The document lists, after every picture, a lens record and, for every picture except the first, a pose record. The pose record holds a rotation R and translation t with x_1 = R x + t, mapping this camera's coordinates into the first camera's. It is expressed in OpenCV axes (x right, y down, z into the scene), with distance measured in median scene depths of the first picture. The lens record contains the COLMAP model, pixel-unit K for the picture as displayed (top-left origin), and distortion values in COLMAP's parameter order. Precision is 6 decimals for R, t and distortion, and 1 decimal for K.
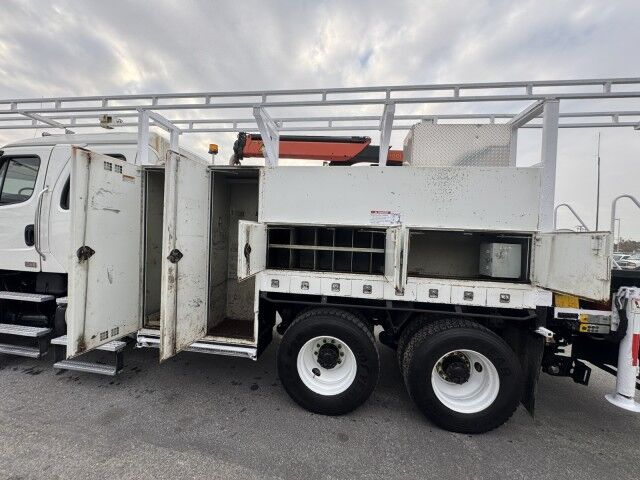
lens RADIAL K [[257.2, 0, 320.0], [0, 257.2, 238.6], [0, 0, 1]] dist [0.004833, 0.000035]
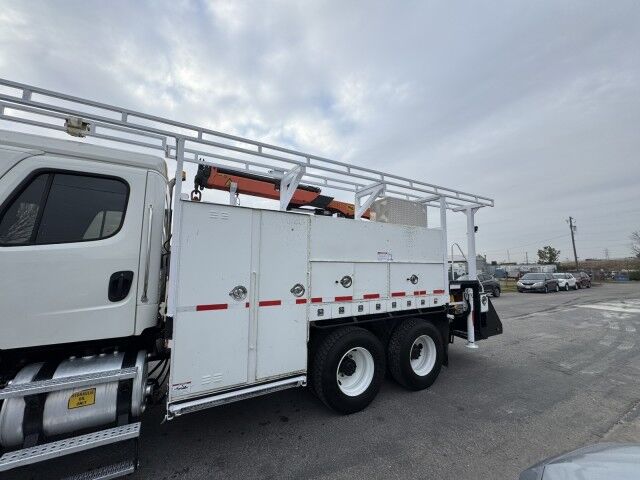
lens RADIAL K [[254.6, 0, 320.0], [0, 254.6, 240.0], [0, 0, 1]] dist [-0.000788, -0.000238]
pose [[0.798620, 0.023933, 0.601360, -0.922327], [0.032989, 0.995966, -0.083449, -0.064574], [-0.600931, 0.086482, 0.794608, 0.038643]]
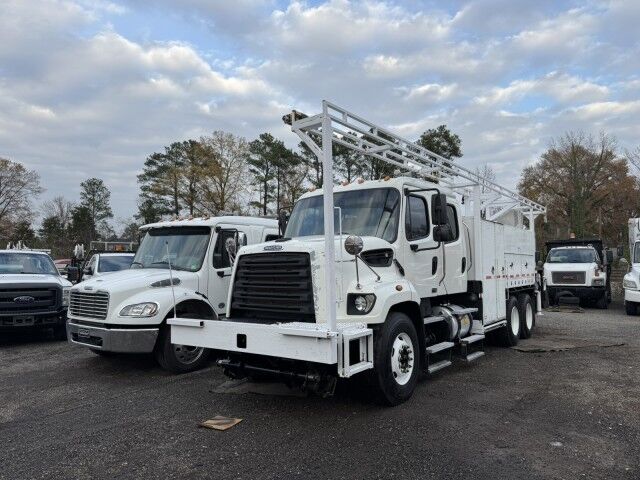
lens RADIAL K [[449.1, 0, 322.2], [0, 449.1, 240.8], [0, 0, 1]] dist [-0.000954, -0.003456]
pose [[0.495655, 0.000077, 0.868520, -3.912614], [-0.030523, 0.999384, 0.017330, -0.168057], [-0.867983, -0.035100, 0.495352, 0.586965]]
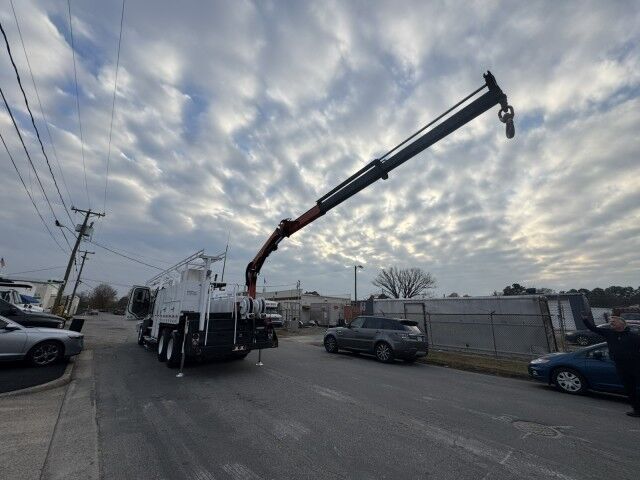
lens RADIAL K [[257.2, 0, 320.0], [0, 257.2, 238.6], [0, 0, 1]] dist [0.004833, 0.000035]
pose [[0.740411, -0.220345, -0.635011, 4.178987], [0.020304, 0.951641, -0.306539, 0.252830], [0.671848, 0.214072, 0.709080, -0.327510]]
